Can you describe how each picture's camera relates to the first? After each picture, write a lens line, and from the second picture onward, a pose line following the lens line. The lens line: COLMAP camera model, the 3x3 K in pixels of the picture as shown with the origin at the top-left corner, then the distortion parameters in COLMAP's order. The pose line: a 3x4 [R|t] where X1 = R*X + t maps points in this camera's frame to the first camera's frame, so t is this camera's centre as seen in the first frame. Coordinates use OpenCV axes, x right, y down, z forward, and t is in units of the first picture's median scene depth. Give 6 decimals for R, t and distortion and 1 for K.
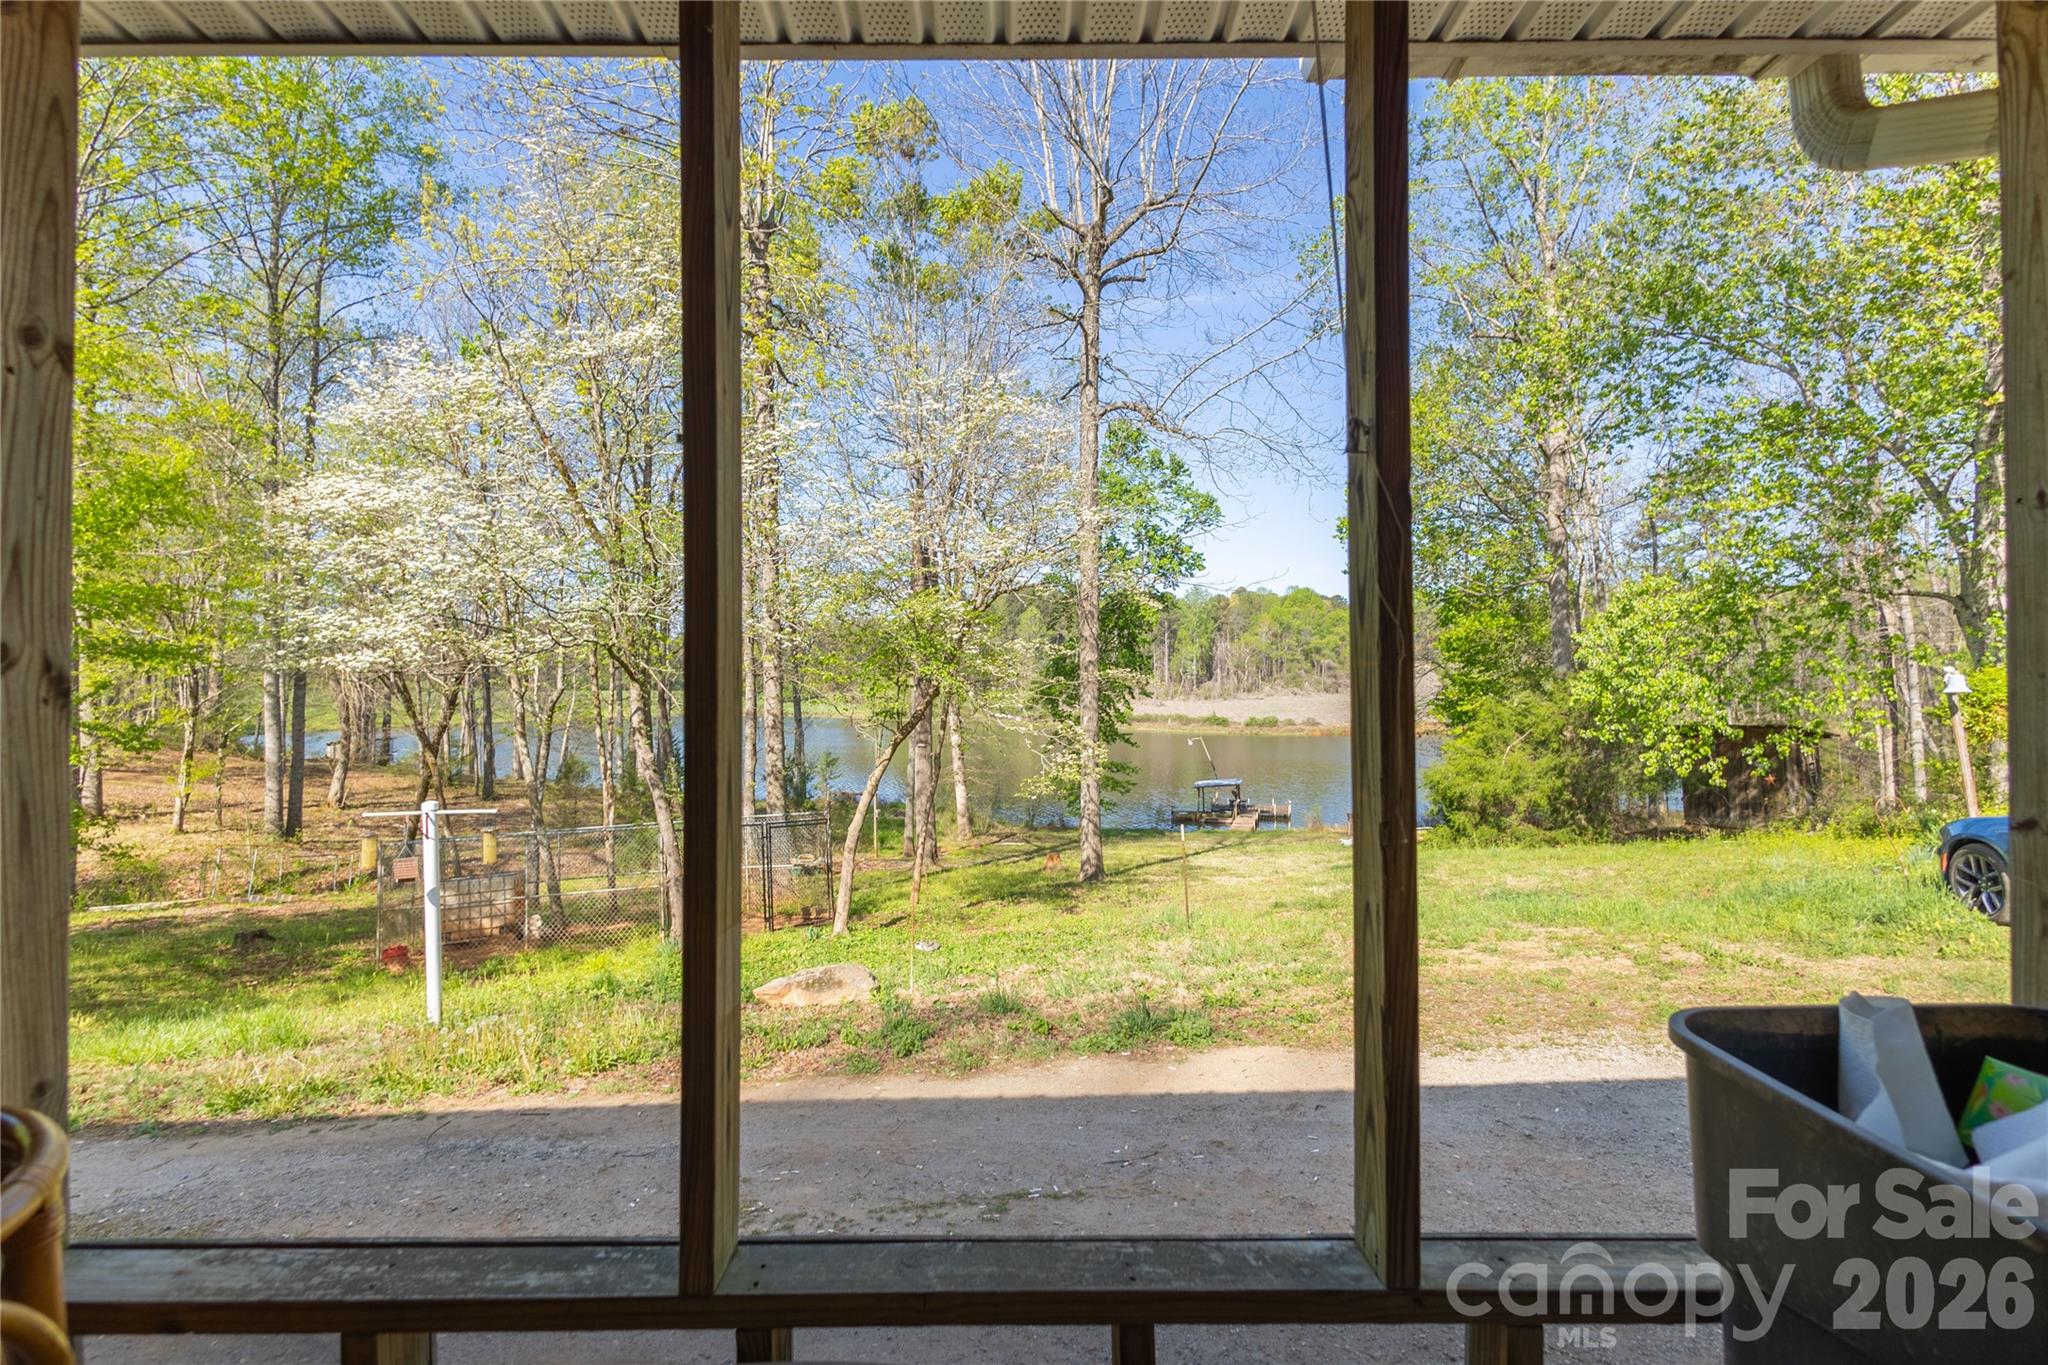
lens RADIAL K [[948.3, 0, 1022.1], [0, 948.3, 675.7], [0, 0, 1]] dist [0.004408, -0.000766]
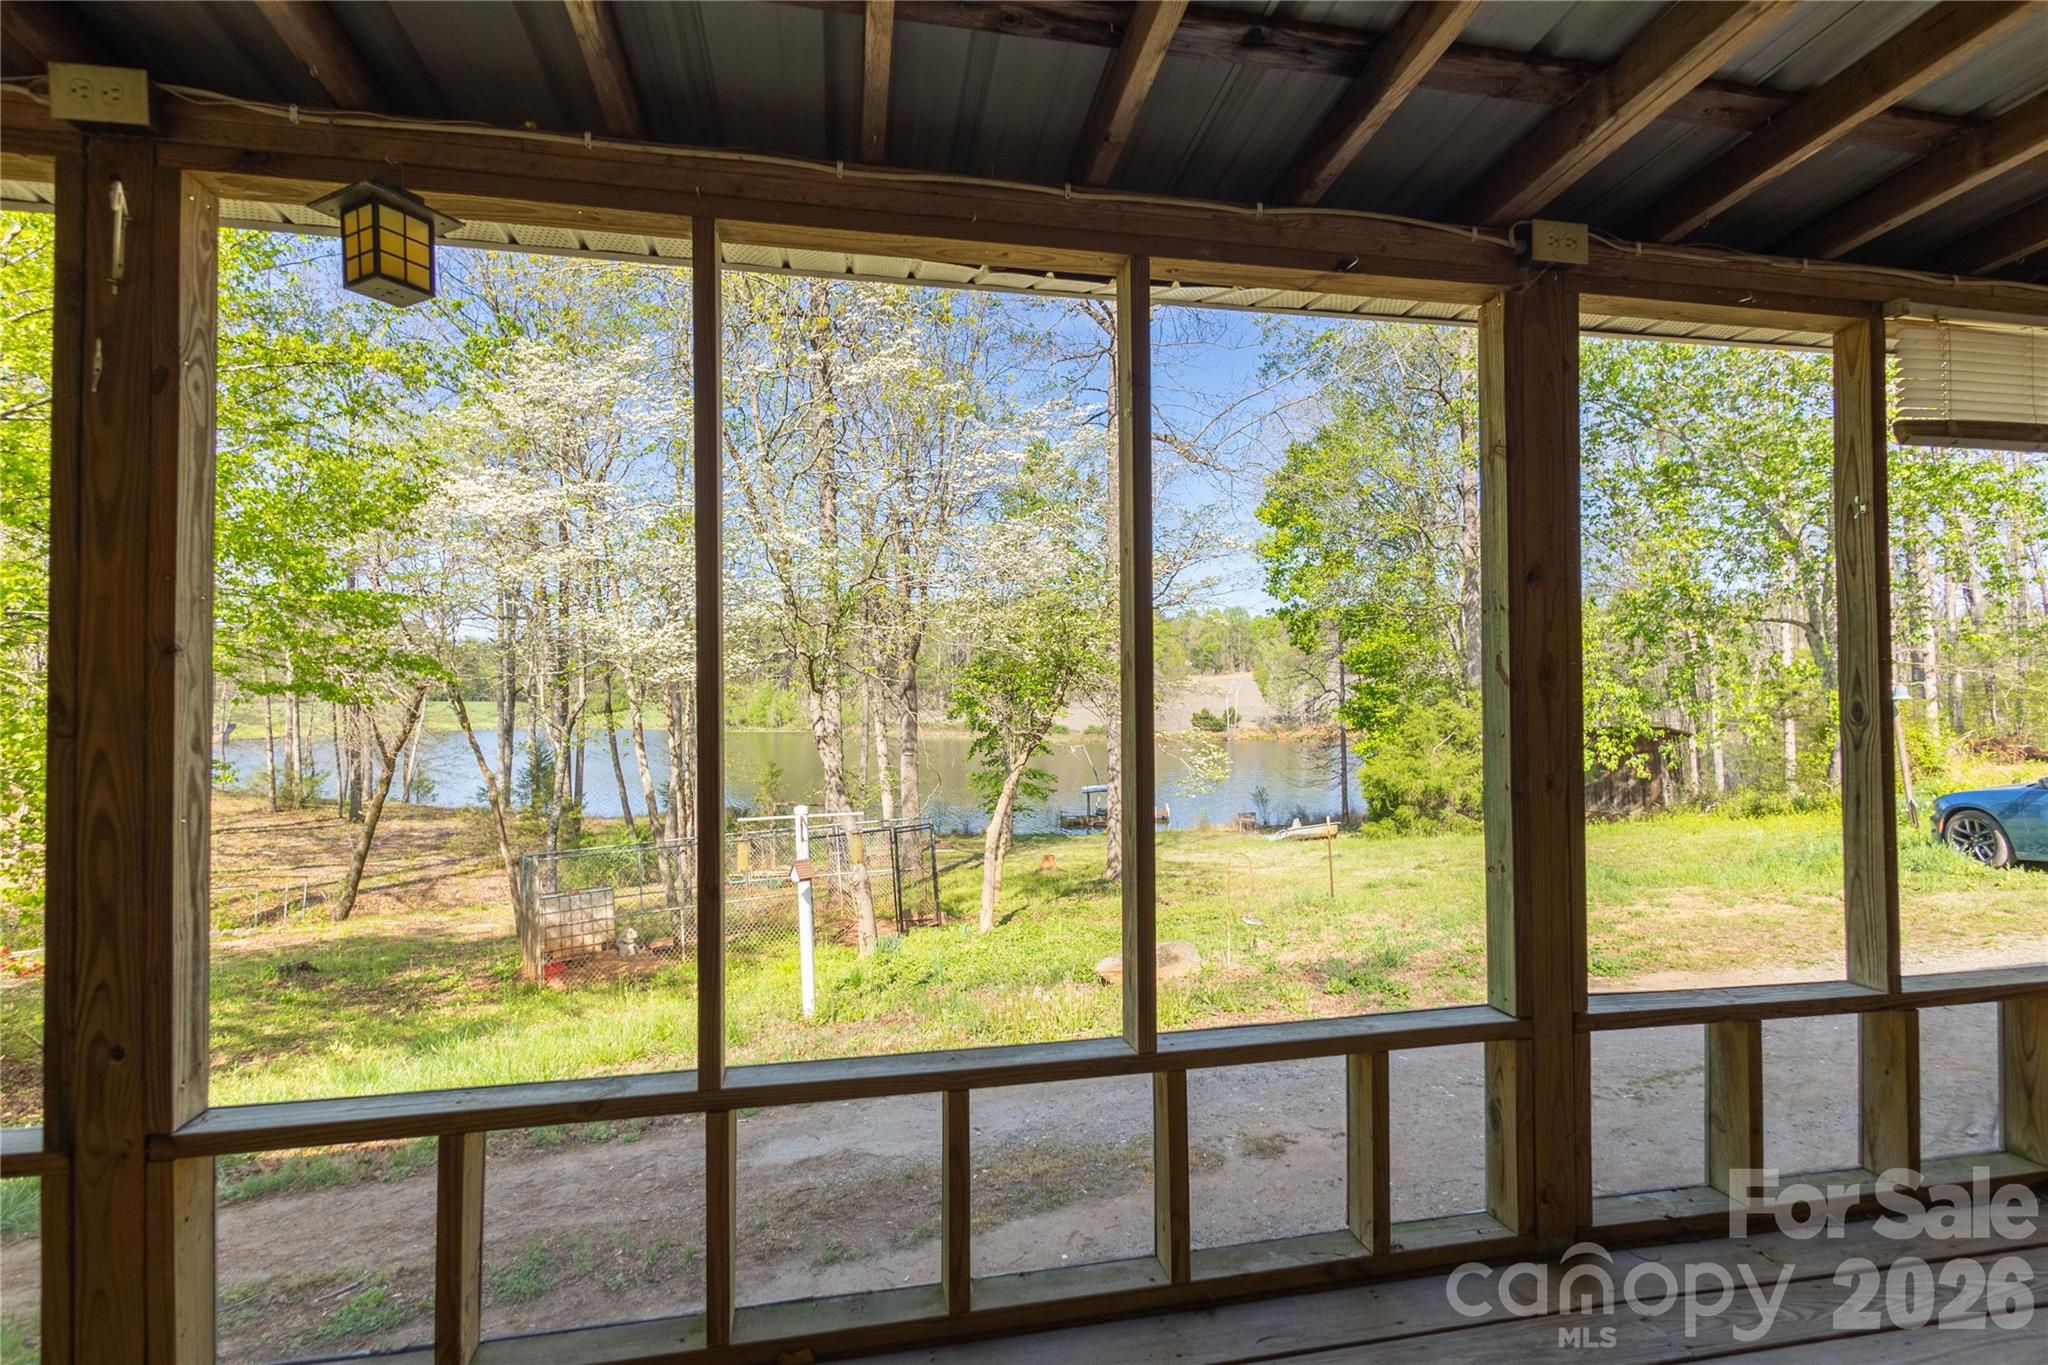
lens RADIAL K [[949.2, 0, 1024.0], [0, 949.2, 682.5], [0, 0, 1]] dist [0.002414, 0.000213]
pose [[0.981548, 0.001503, 0.191212, -0.186792], [-0.001065, 0.999997, -0.002394, -0.000713], [-0.191215, 0.002146, 0.981546, -0.025104]]
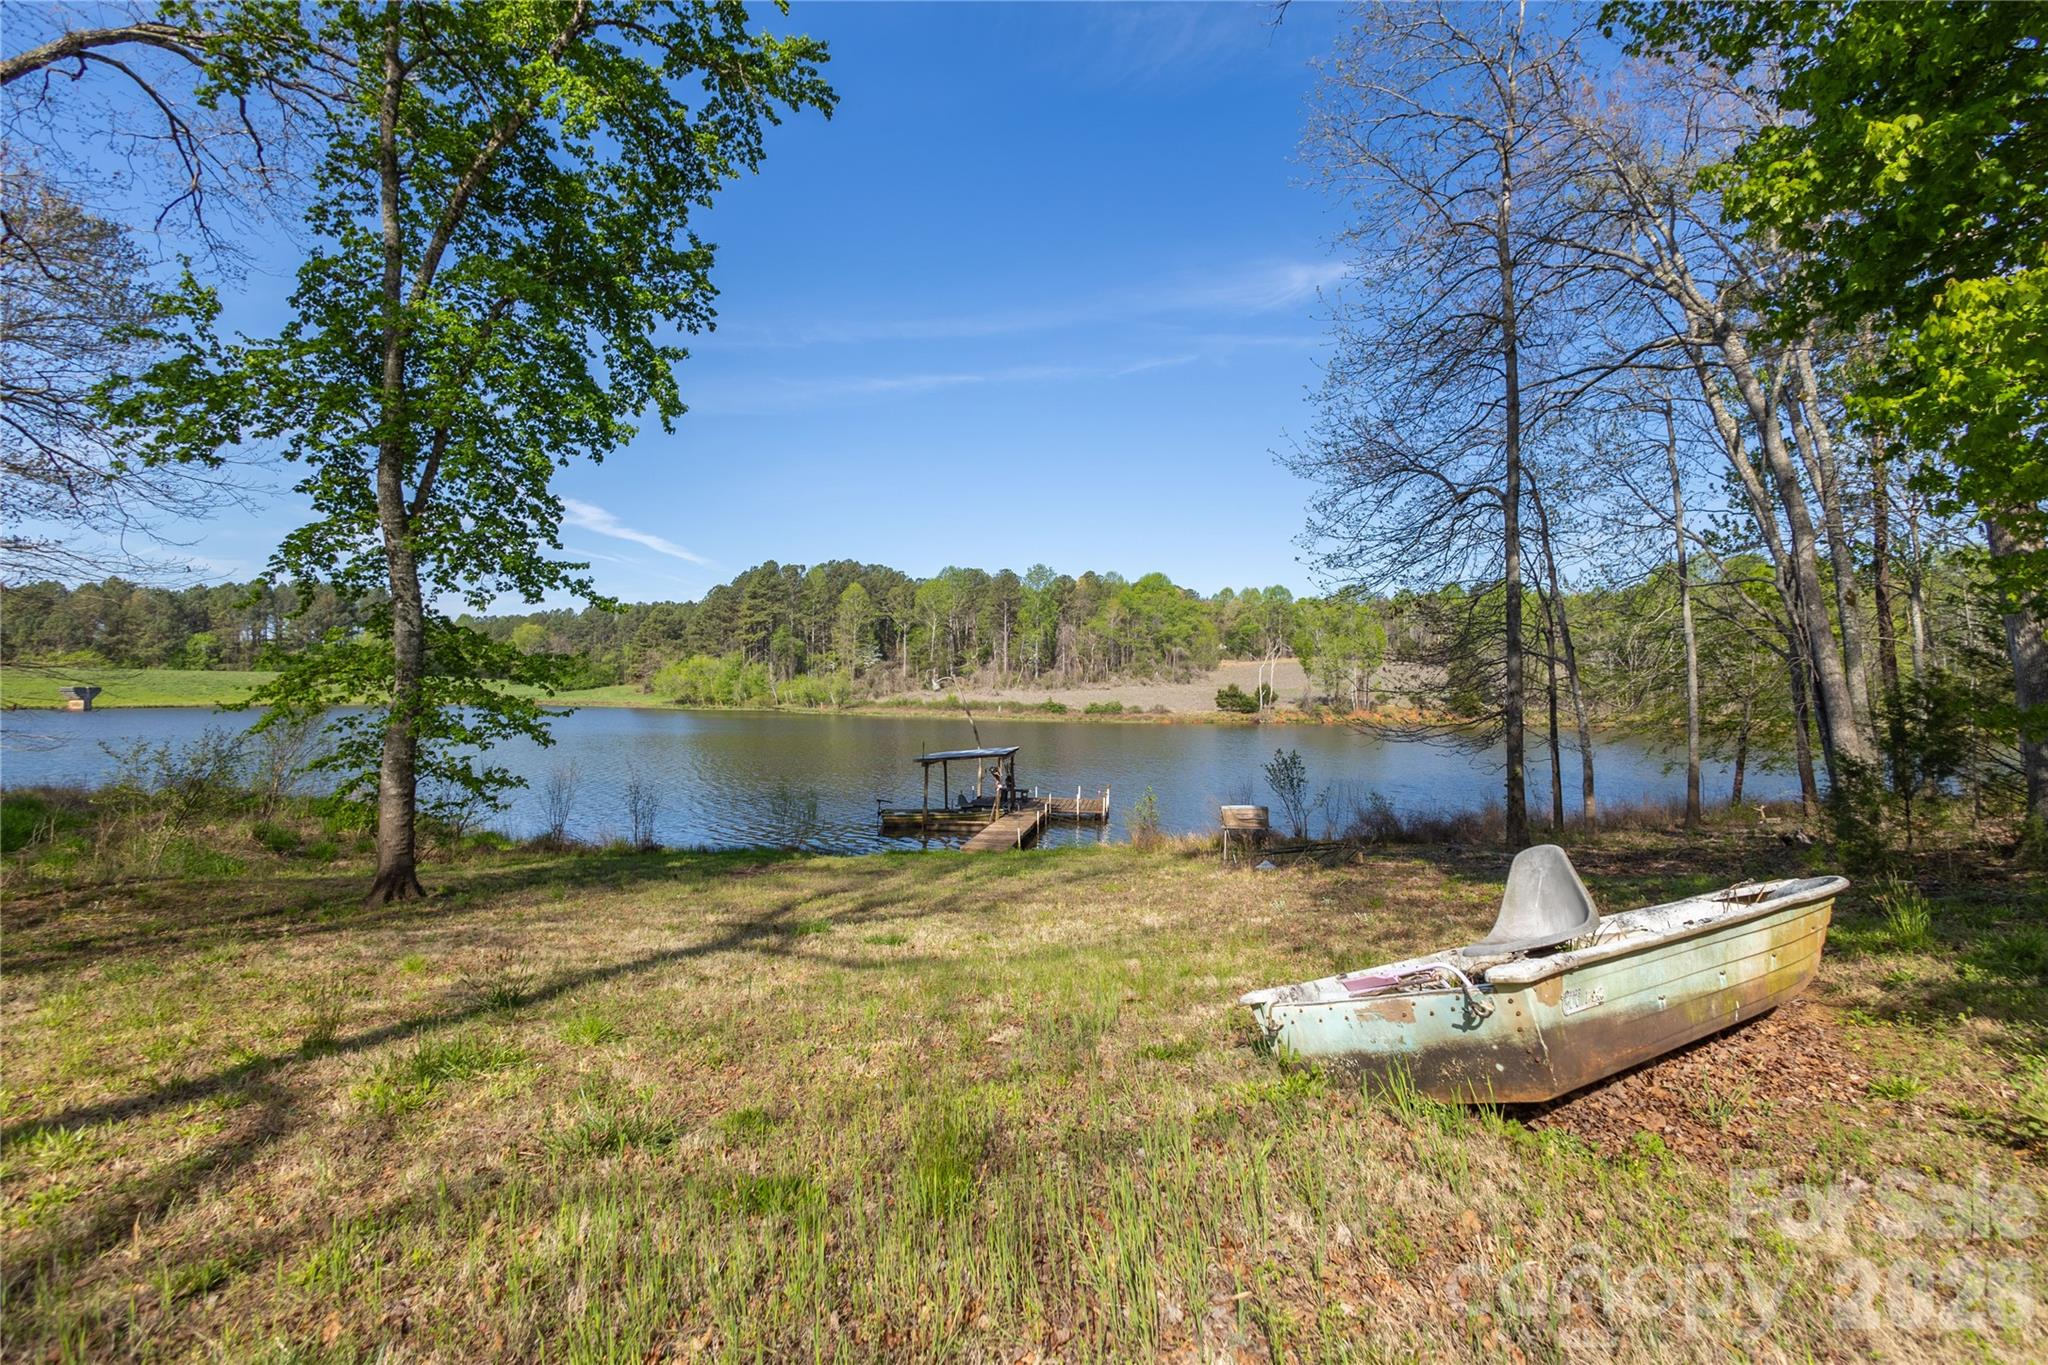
lens RADIAL K [[948.3, 0, 1022.1], [0, 948.3, 675.7], [0, 0, 1]] dist [0.004408, -0.000766]
pose [[0.989011, 0.014697, 0.147112, 0.368057], [-0.014044, 0.999886, -0.005477, 0.169797], [-0.147175, 0.003351, 0.989105, 1.130223]]
